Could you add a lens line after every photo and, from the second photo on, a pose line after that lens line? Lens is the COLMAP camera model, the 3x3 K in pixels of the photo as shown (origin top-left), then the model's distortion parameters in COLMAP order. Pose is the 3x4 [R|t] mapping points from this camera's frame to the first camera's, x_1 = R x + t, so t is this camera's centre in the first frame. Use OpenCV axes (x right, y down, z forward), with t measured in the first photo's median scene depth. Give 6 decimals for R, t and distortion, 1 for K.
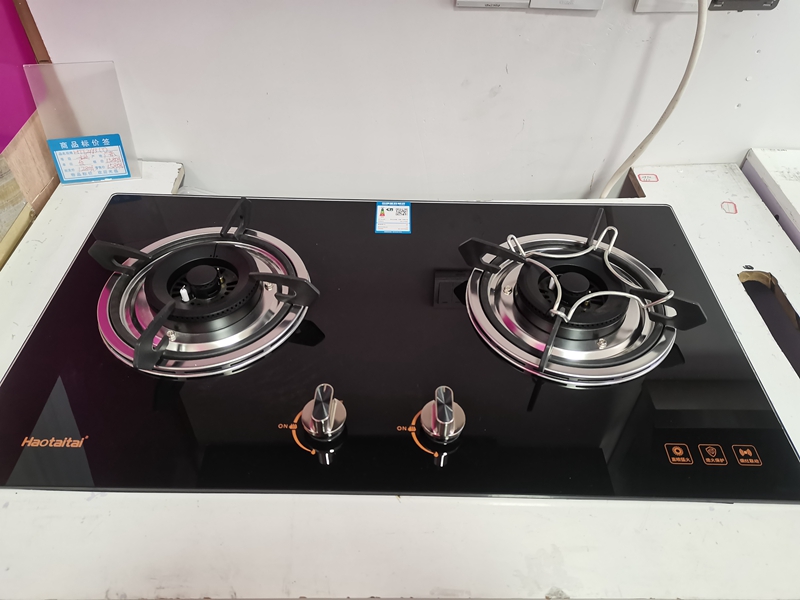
lens RADIAL K [[623.9, 0, 400.0], [0, 623.9, 300.0], [0, 0, 1]] dist [0.036029, -0.008966]
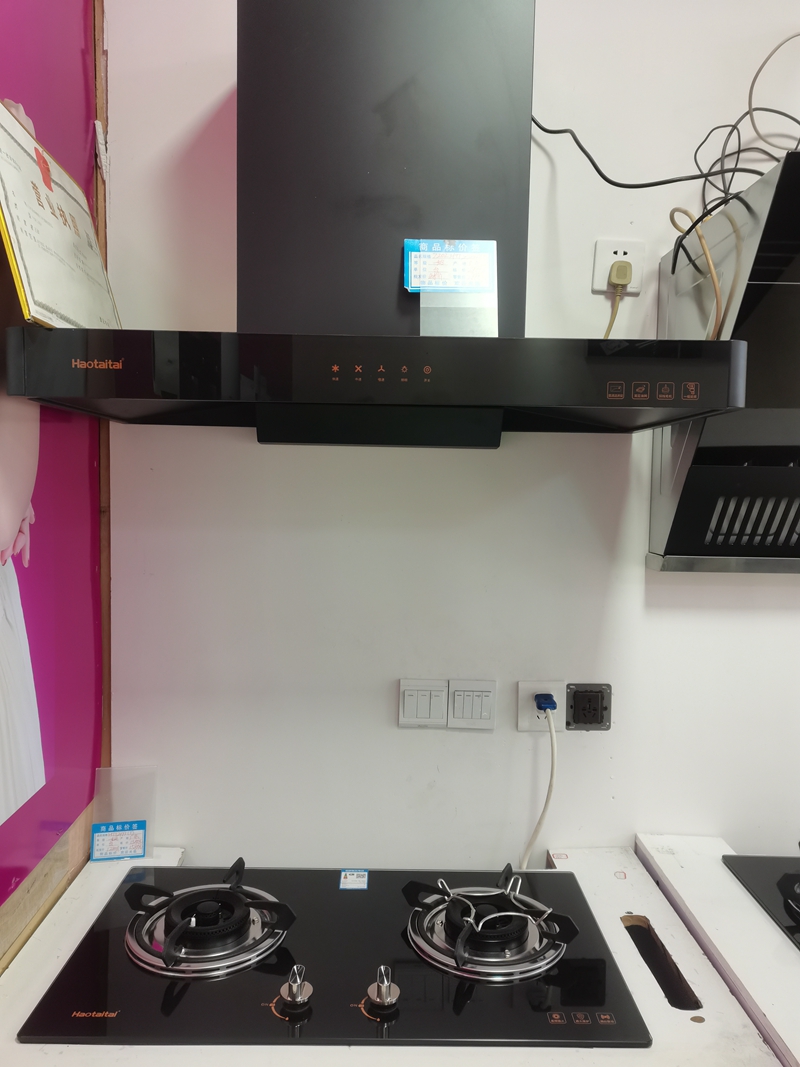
lens RADIAL K [[832.2, 0, 392.8], [0, 832.2, 533.9], [0, 0, 1]] dist [0.036029, -0.008966]
pose [[0.999924, 0.000618, 0.012313, 0.046348], [0.007625, 0.753829, -0.657026, 0.454883], [-0.009688, 0.657070, 0.753767, -0.739175]]
